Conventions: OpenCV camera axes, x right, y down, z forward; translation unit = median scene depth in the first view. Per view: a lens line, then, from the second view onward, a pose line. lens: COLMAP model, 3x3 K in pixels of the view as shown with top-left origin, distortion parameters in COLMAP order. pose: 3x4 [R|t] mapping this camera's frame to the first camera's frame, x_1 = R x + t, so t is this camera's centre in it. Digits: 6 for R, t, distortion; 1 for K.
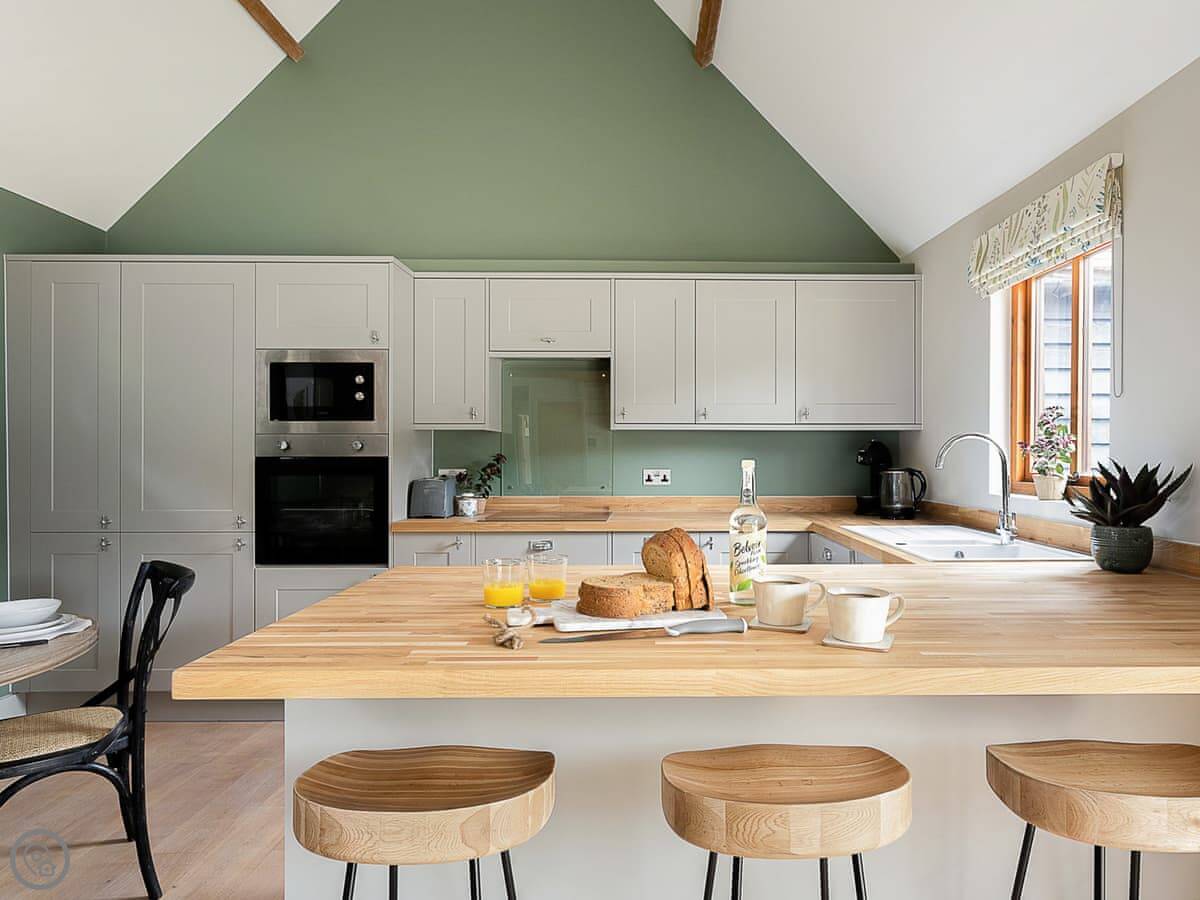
lens RADIAL K [[735.4, 0, 622.6], [0, 735.4, 452.2], [0, 0, 1]] dist [-0.004088, -0.001112]
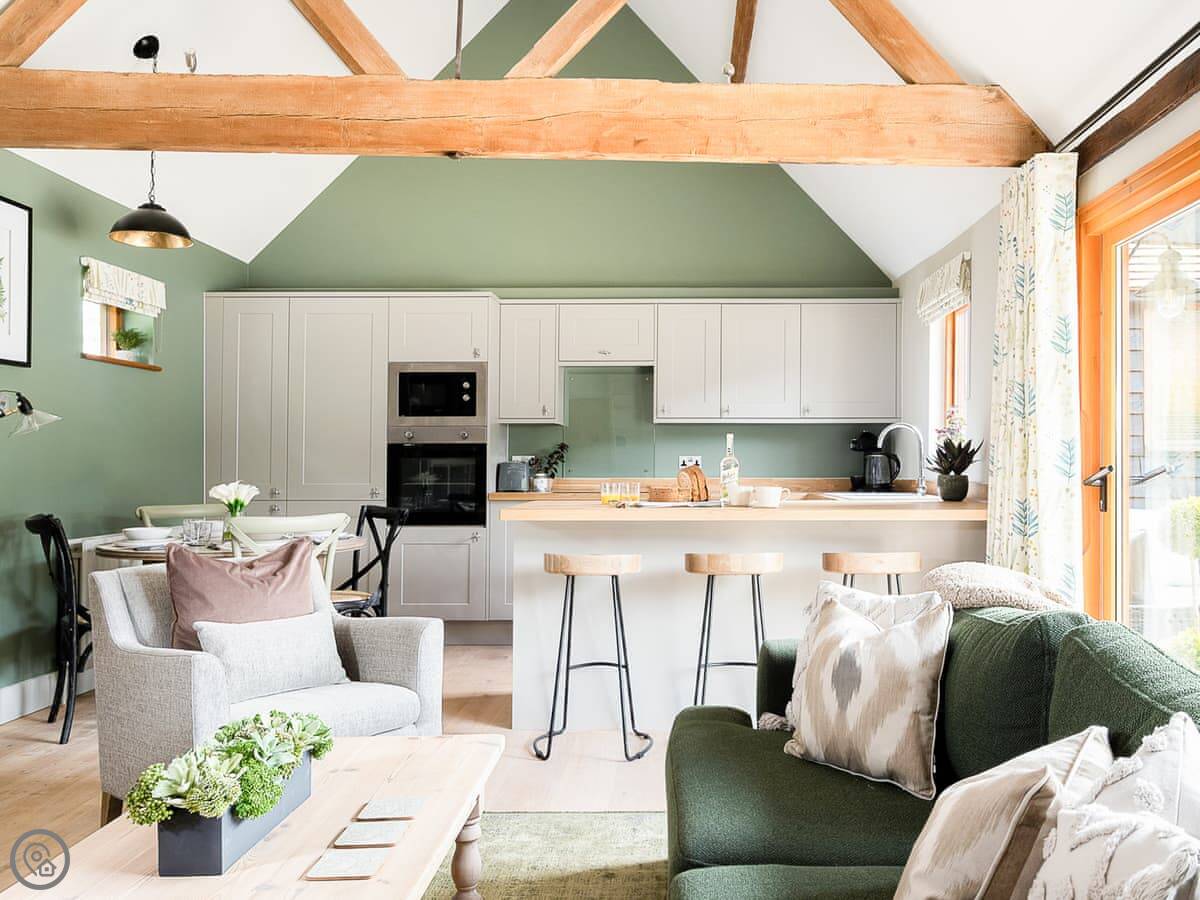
lens RADIAL K [[1051.0, 0, 600.0], [0, 1051.0, 450.0], [0, 0, 1]] dist [-0.005712, -0.000615]
pose [[0.998700, -0.000740, -0.050964, -0.017715], [0.000081, 0.999916, -0.012926, 0.041926], [0.050969, 0.012905, 0.998617, -0.864529]]
